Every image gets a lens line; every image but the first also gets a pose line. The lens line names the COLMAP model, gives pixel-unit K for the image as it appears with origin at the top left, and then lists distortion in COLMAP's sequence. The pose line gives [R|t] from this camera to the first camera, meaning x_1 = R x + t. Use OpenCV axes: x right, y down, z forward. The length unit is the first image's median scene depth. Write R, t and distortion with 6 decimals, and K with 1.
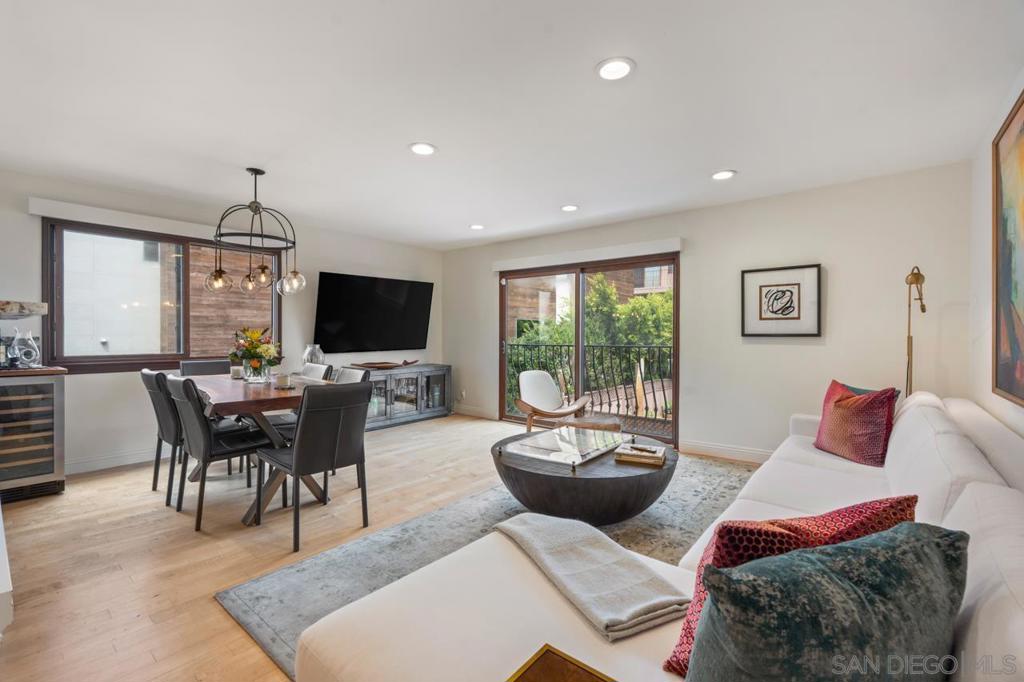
lens RADIAL K [[444.7, 0, 512.0], [0, 444.7, 341.0], [0, 0, 1]] dist [0.017206, -0.000236]
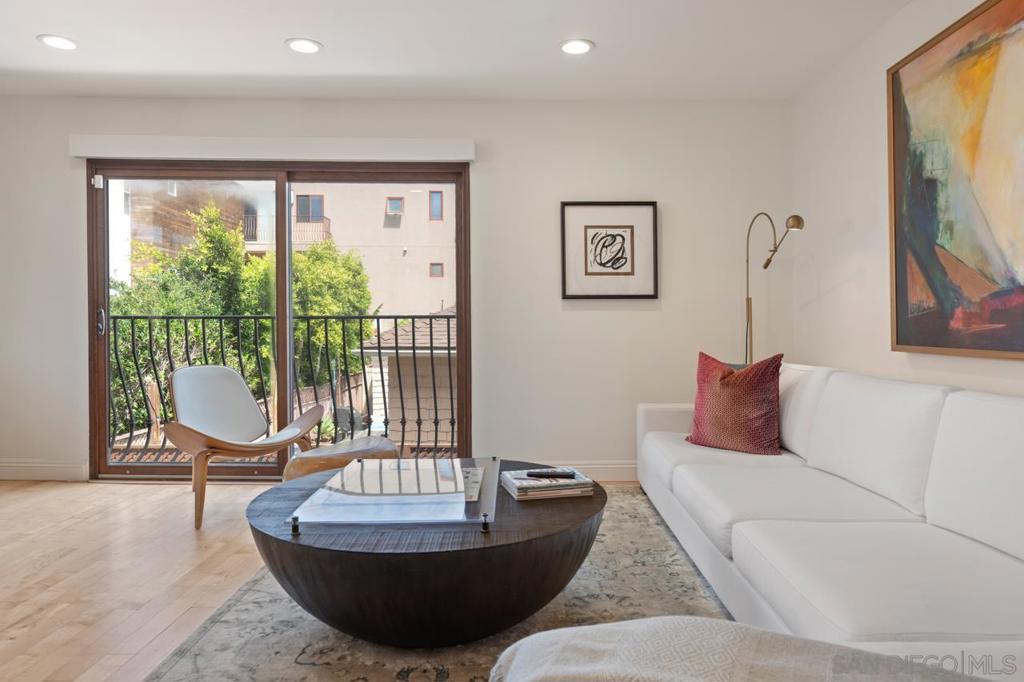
lens RADIAL K [[693.5, 0, 514.6], [0, 693.5, 328.9], [0, 0, 1]] dist [0.006218, -0.001235]
pose [[0.770831, -0.002122, 0.637036, -0.221620], [0.007349, 0.999958, -0.005563, 0.042811], [-0.636997, 0.008970, 0.770814, 0.244891]]
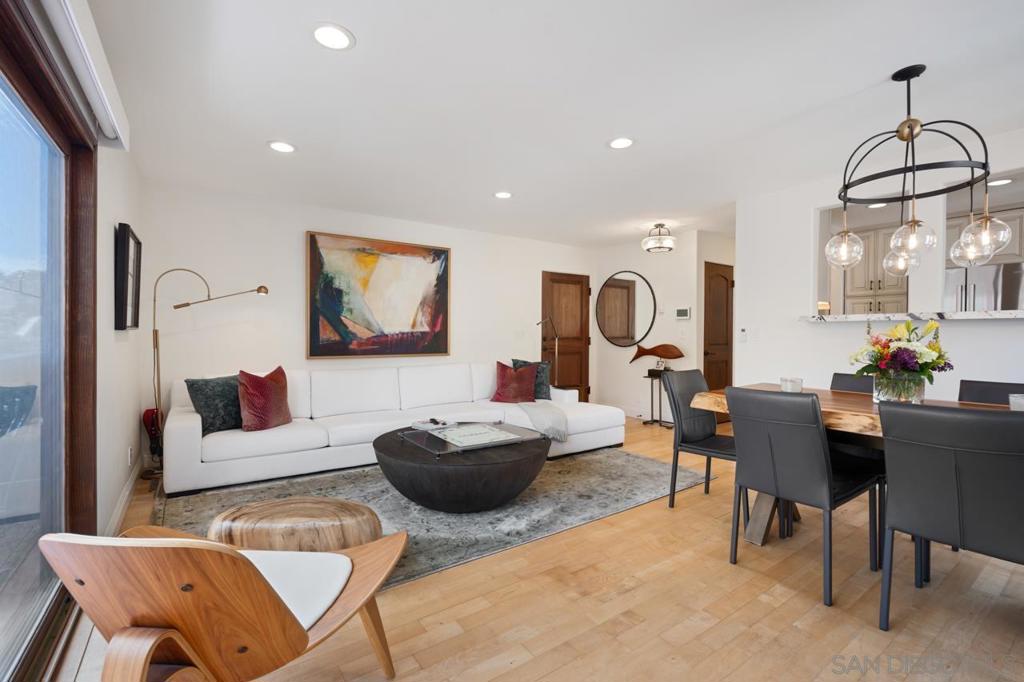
lens RADIAL K [[449.8, 0, 512.0], [0, 449.8, 341.0], [0, 0, 1]] dist [-0.000089, -0.000029]
pose [[-0.960630, -0.000626, 0.277830, -0.191369], [0.005309, 0.999774, 0.020607, 0.000043], [-0.277780, 0.021271, -0.960409, 1.532879]]
